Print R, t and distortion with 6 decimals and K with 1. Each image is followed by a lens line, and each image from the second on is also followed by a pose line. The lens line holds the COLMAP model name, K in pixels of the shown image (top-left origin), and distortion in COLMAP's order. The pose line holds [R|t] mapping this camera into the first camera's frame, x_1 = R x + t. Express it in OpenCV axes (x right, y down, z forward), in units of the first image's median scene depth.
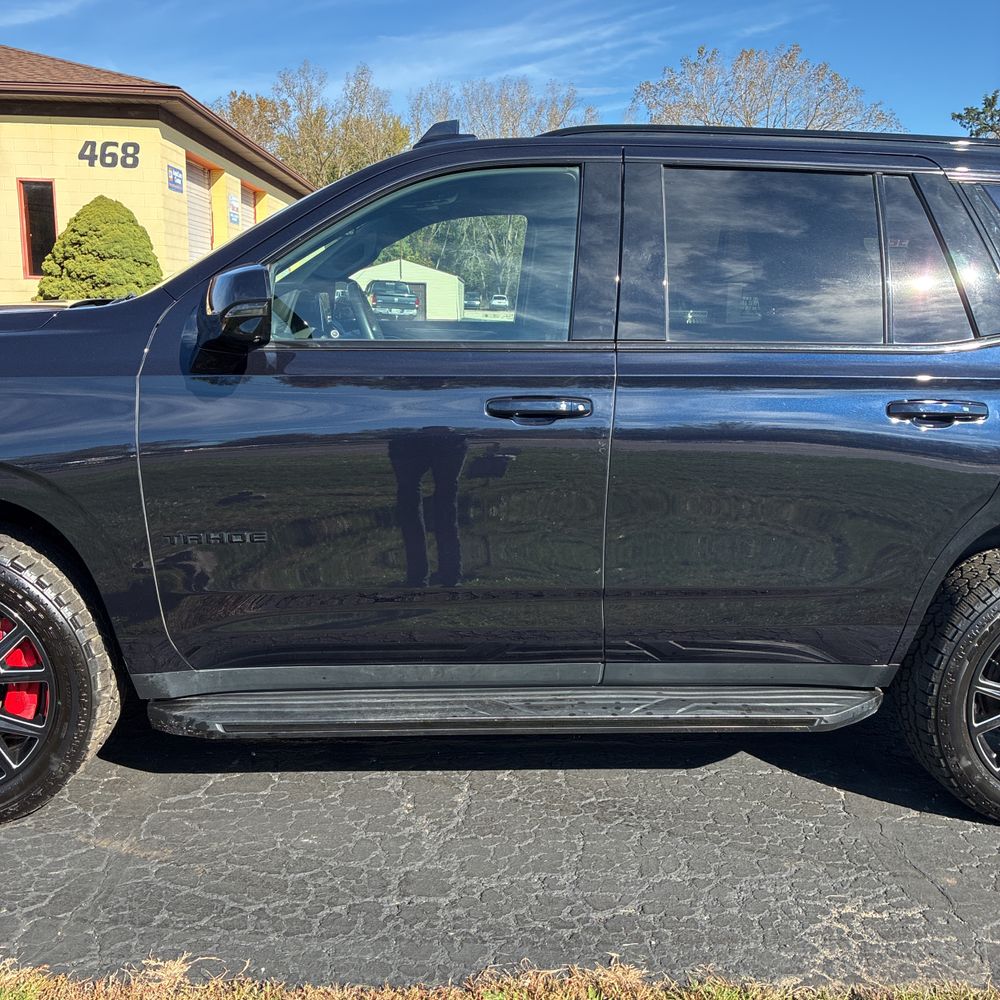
lens RADIAL K [[1026.0, 0, 500.0], [0, 1026.0, 500.0], [0, 0, 1]] dist [0.015558, -0.005024]
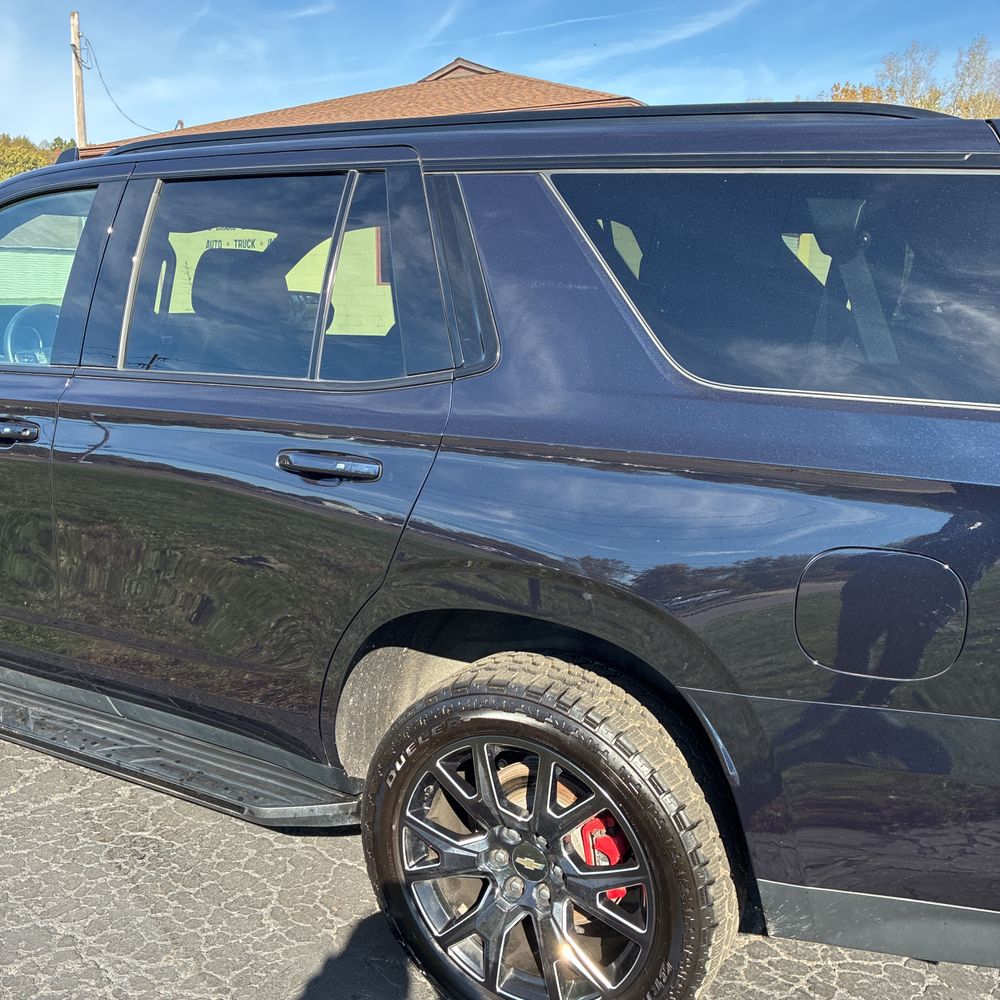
lens RADIAL K [[1016.4, 0, 488.4], [0, 1016.4, 498.2], [0, 0, 1]] dist [0.013063, 0.011961]
pose [[0.826391, 0.092449, -0.555456, 0.181589], [-0.091244, 0.995379, 0.029918, -0.017677], [0.555655, 0.025958, 0.831008, 0.076885]]
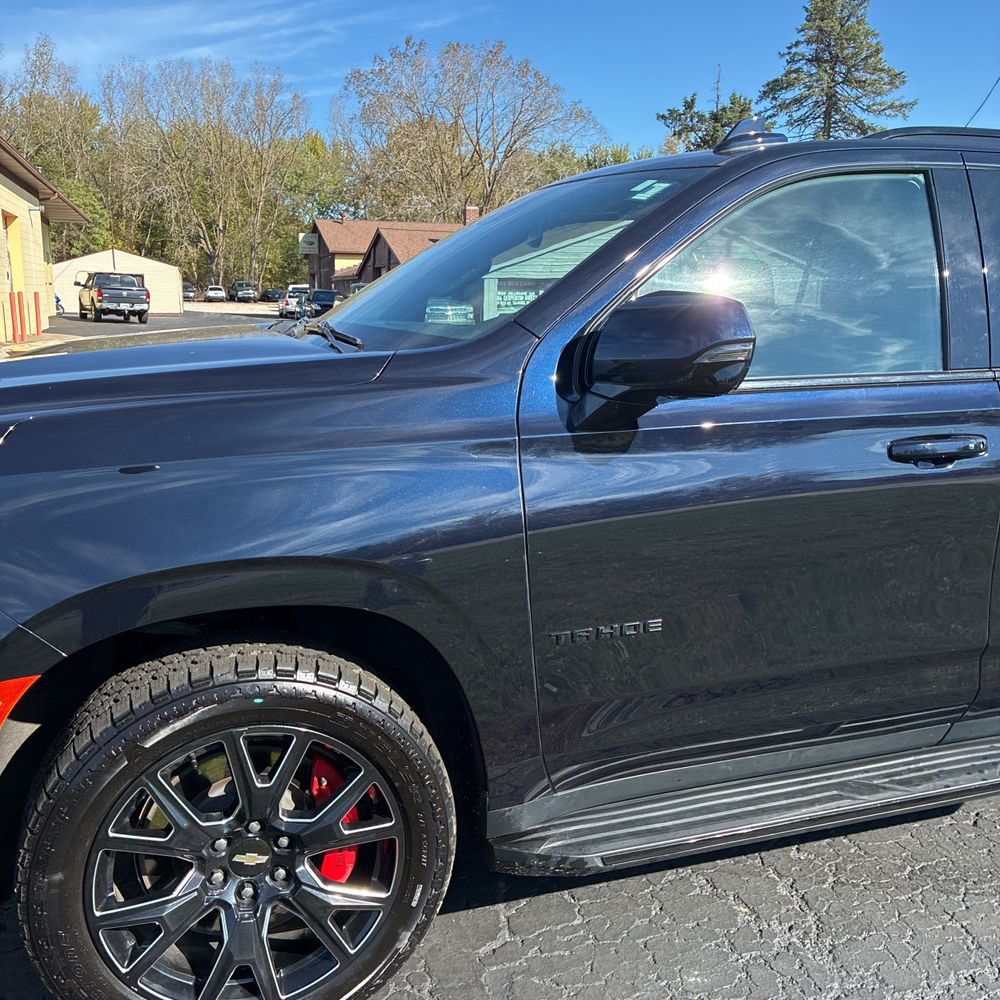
lens RADIAL K [[1016.4, 0, 488.4], [0, 1016.4, 498.2], [0, 0, 1]] dist [0.013063, 0.011961]
pose [[0.960037, -0.068805, 0.271284, -0.102123], [0.065686, 0.997628, 0.020575, -0.016088], [-0.272056, -0.001933, 0.962279, 0.045854]]
